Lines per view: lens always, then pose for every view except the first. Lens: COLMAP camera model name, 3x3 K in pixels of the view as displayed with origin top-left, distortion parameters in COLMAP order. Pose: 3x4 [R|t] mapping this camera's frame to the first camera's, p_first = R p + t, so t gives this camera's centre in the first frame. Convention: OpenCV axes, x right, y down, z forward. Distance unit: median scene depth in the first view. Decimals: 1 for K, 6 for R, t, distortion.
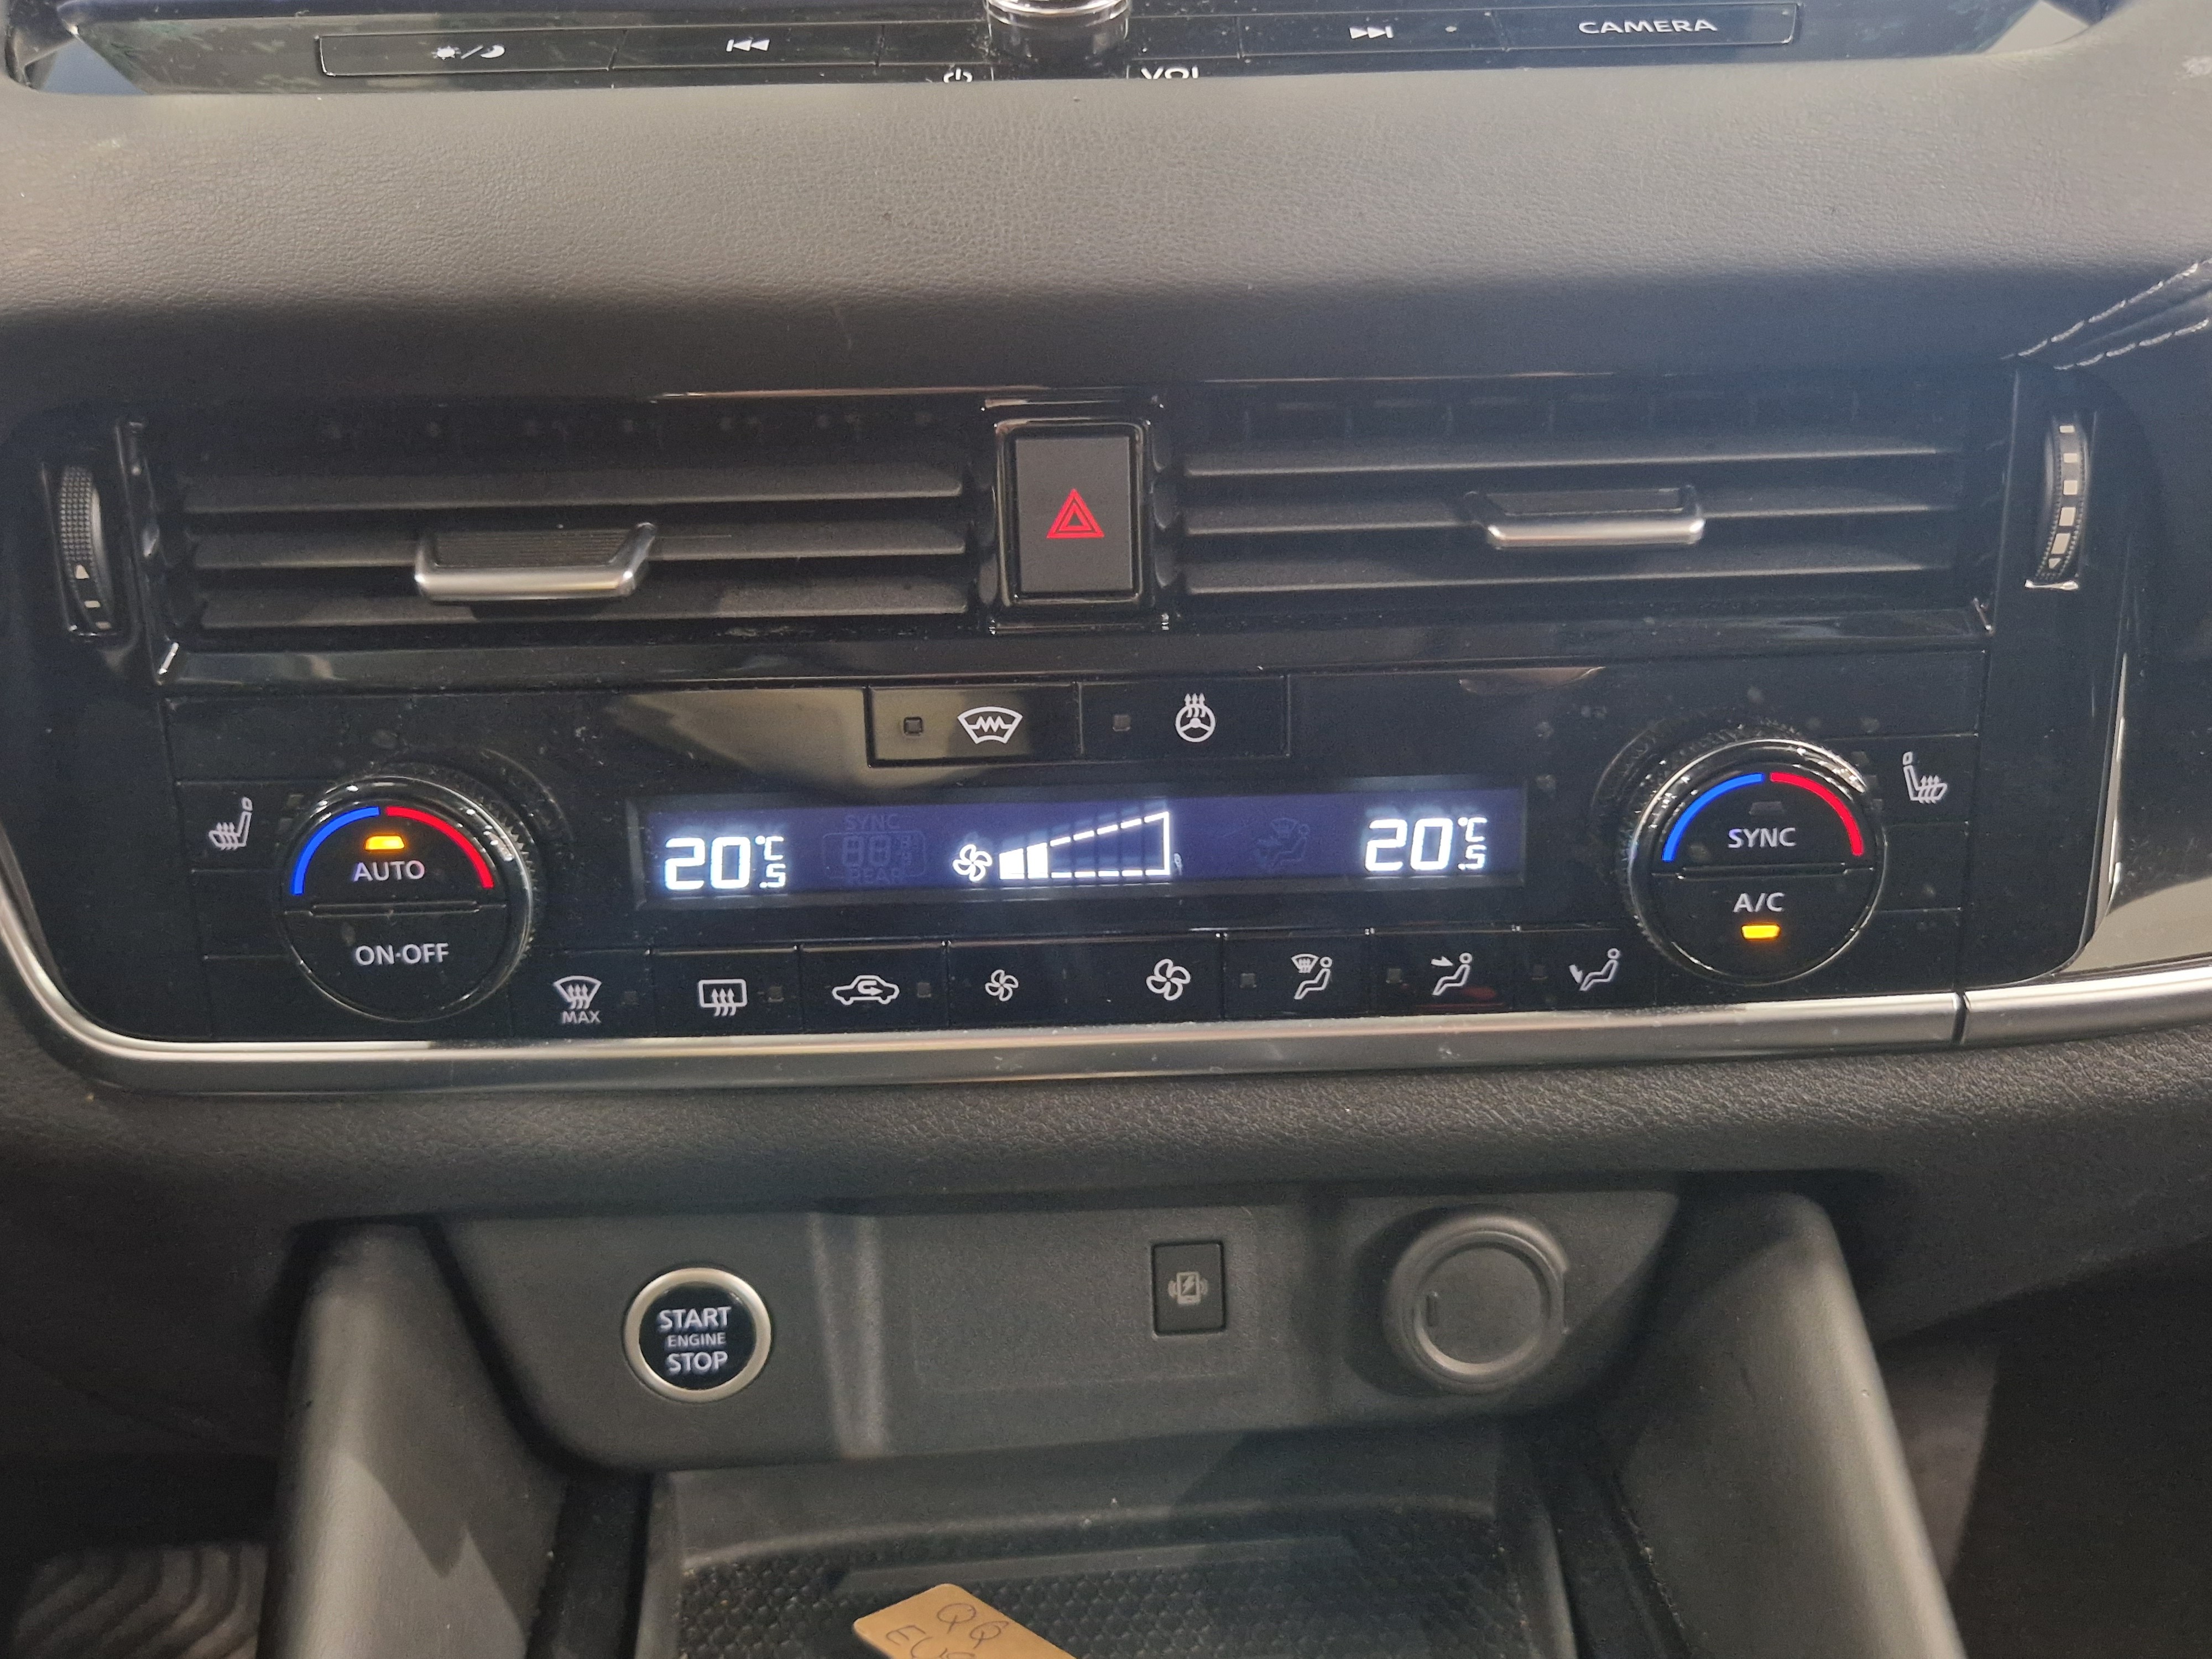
lens RADIAL K [[1938.9, 0, 1134.7], [0, 1938.9, 845.0], [0, 0, 1]] dist [0.075159, -0.147178]
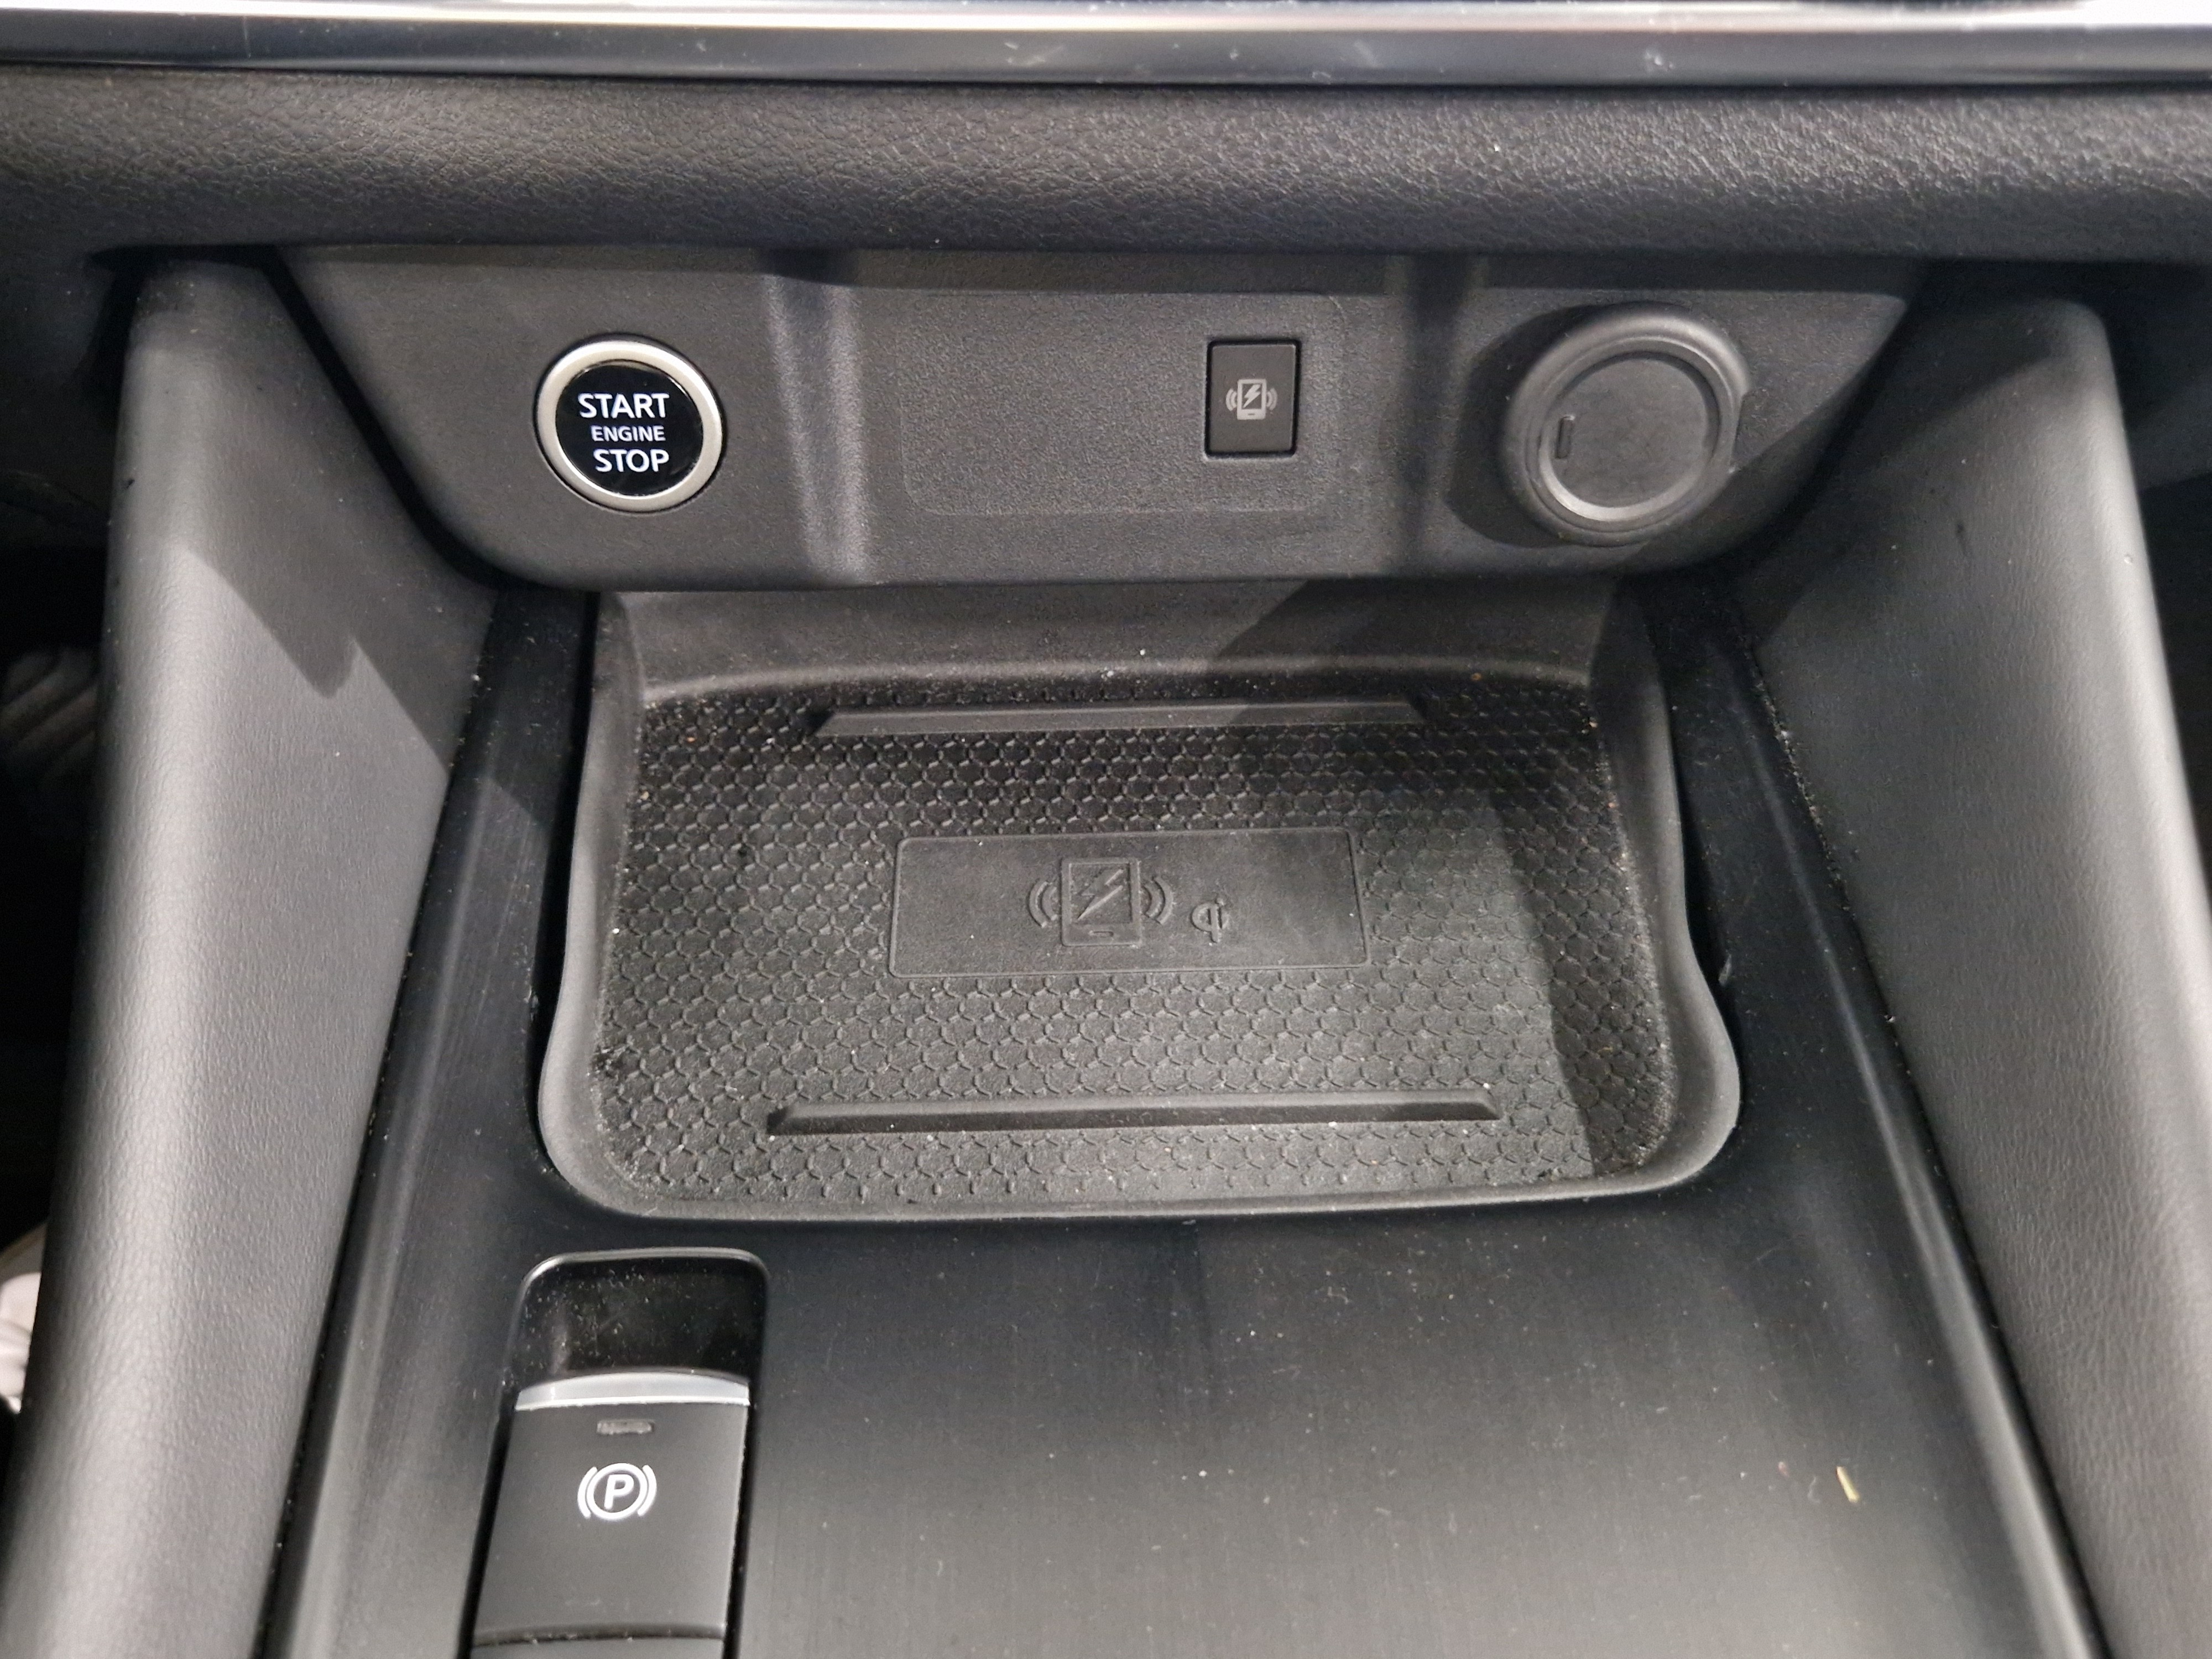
lens RADIAL K [[1955.4, 0, 1082.8], [0, 1955.4, 828.7], [0, 0, 1]] dist [0.071496, -0.096474]
pose [[0.998378, 0.048815, -0.029313, -0.008913], [-0.032872, 0.914477, 0.403300, 0.072562], [0.046493, -0.401682, 0.914598, 0.213704]]
